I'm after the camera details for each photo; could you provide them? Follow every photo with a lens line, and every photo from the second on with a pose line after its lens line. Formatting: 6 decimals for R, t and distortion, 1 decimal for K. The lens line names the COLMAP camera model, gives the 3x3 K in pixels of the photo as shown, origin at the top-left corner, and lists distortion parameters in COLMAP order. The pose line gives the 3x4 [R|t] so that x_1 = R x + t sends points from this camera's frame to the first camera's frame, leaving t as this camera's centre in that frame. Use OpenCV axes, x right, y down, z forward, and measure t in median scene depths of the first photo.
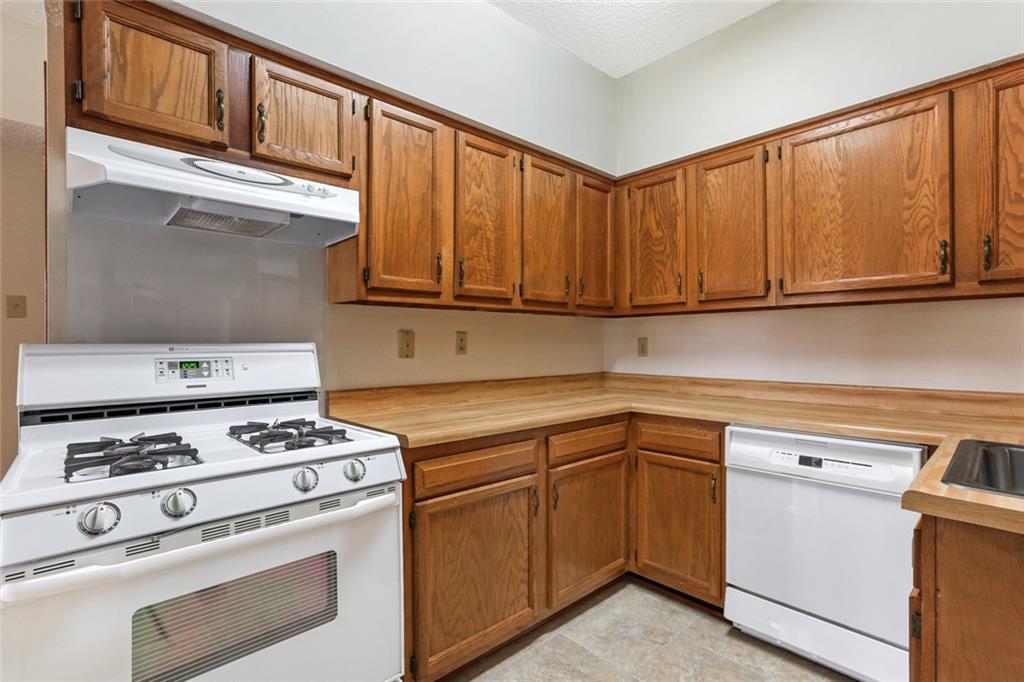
lens RADIAL K [[473.7, 0, 503.8], [0, 473.7, 343.1], [0, 0, 1]] dist [-0.019827, 0.004642]
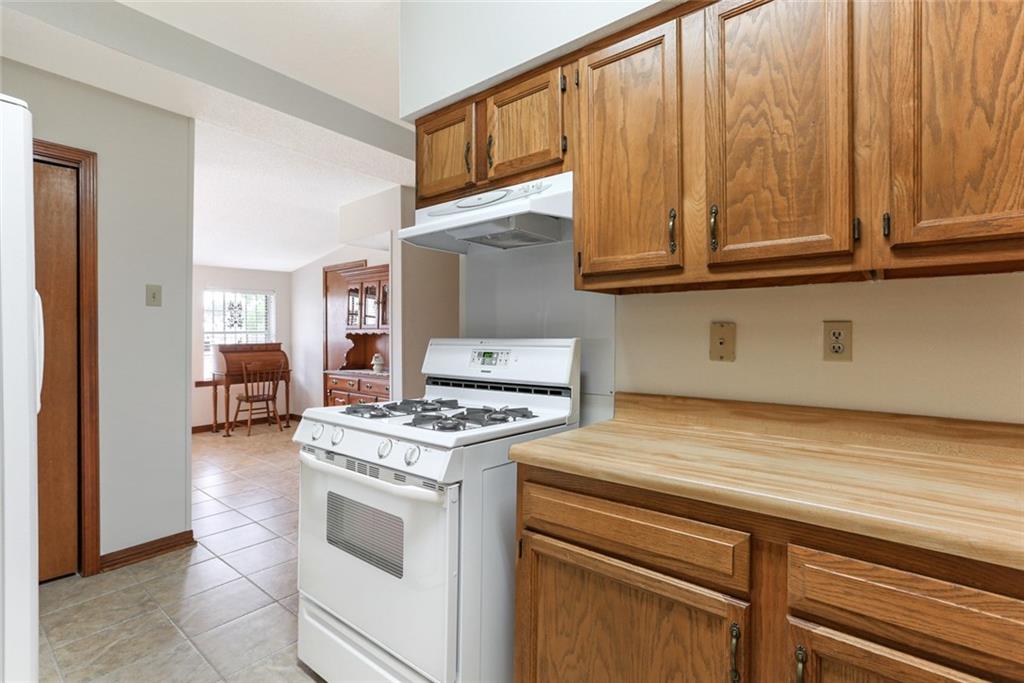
lens RADIAL K [[473.7, 0, 518.5], [0, 473.7, 336.2], [0, 0, 1]] dist [-0.019827, 0.004642]
pose [[0.170029, -0.001893, -0.985437, 0.542858], [-0.005374, 0.999982, -0.002848, -0.001992], [0.985424, 0.005780, 0.170016, 0.716467]]
